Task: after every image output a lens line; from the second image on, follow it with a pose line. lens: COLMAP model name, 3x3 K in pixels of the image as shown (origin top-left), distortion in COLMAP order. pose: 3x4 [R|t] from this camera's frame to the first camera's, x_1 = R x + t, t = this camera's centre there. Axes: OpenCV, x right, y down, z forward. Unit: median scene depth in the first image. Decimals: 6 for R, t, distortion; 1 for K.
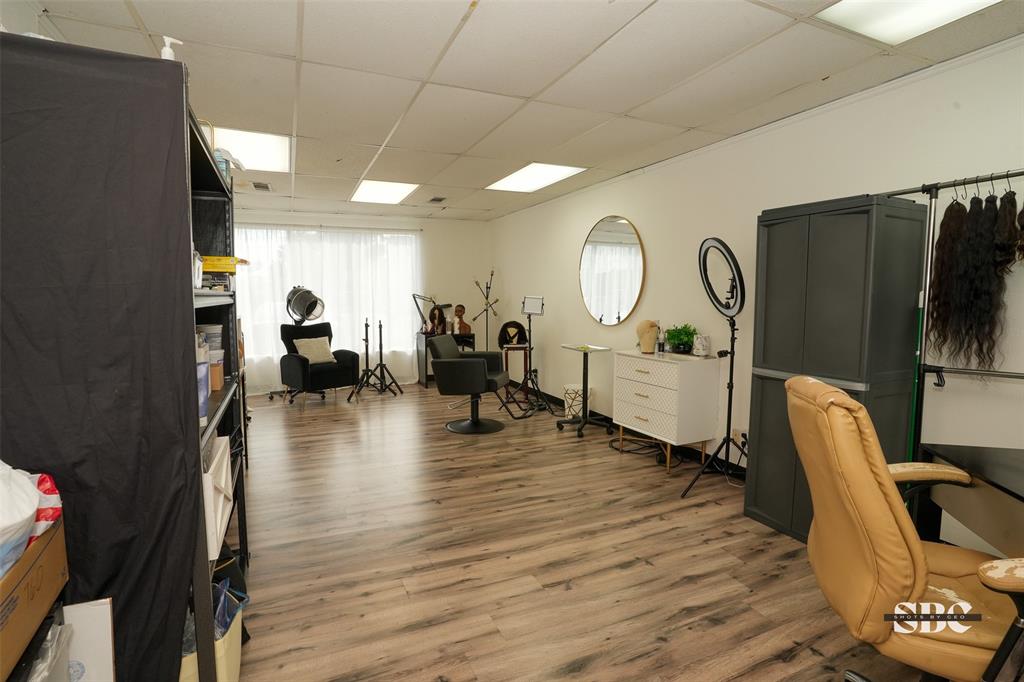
lens RADIAL K [[500.1, 0, 512.8], [0, 500.1, 340.0], [0, 0, 1]] dist [-0.081728, 0.038324]
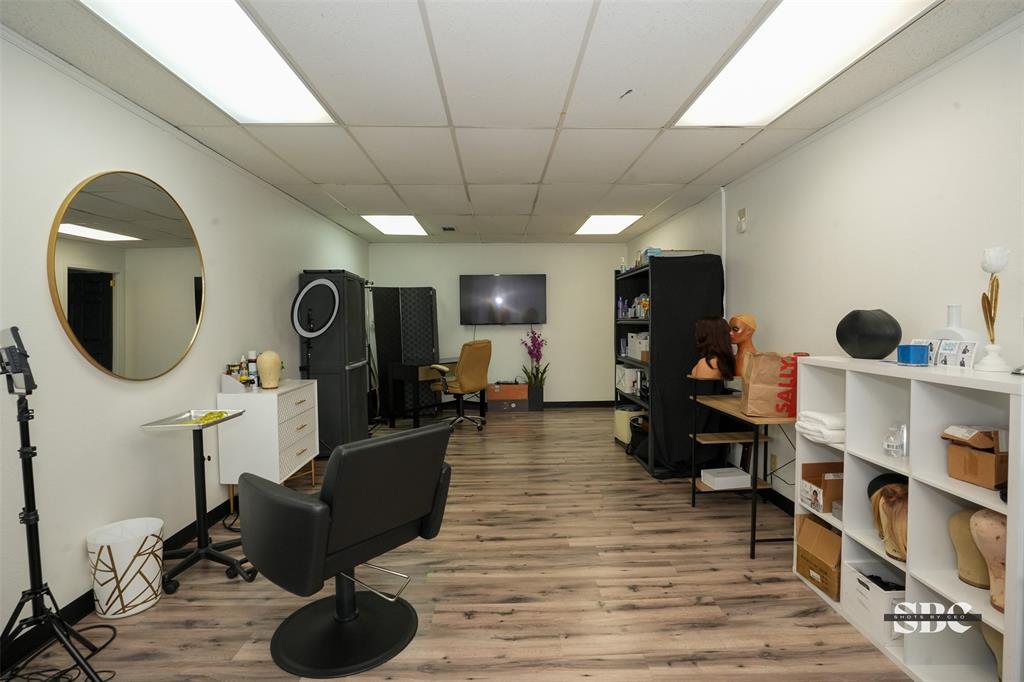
lens RADIAL K [[500.1, 0, 512.8], [0, 500.1, 340.0], [0, 0, 1]] dist [-0.081728, 0.038324]
pose [[-0.922300, -0.013192, 0.386249, -0.622793], [0.037435, 0.991668, 0.123258, -0.204911], [-0.384656, 0.128141, -0.914122, 2.211323]]
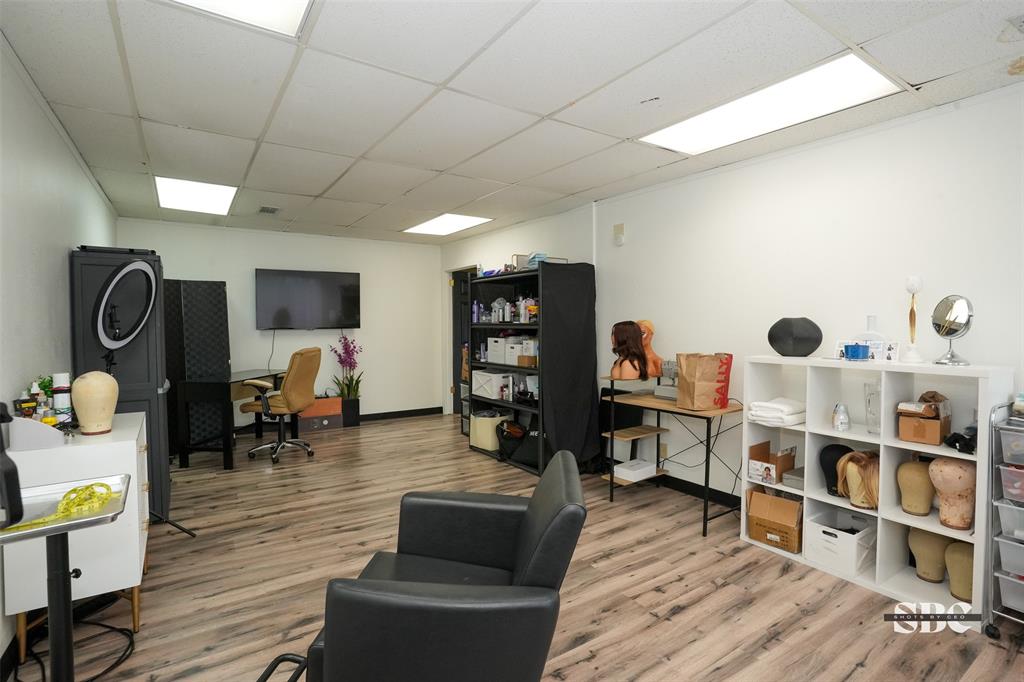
lens RADIAL K [[500.1, 0, 512.8], [0, 500.1, 340.0], [0, 0, 1]] dist [-0.081728, 0.038324]
pose [[-0.985696, 0.001948, -0.168523, -0.117043], [-0.018659, 0.992525, 0.120609, -0.199837], [0.167498, 0.122028, -0.978291, 2.154128]]
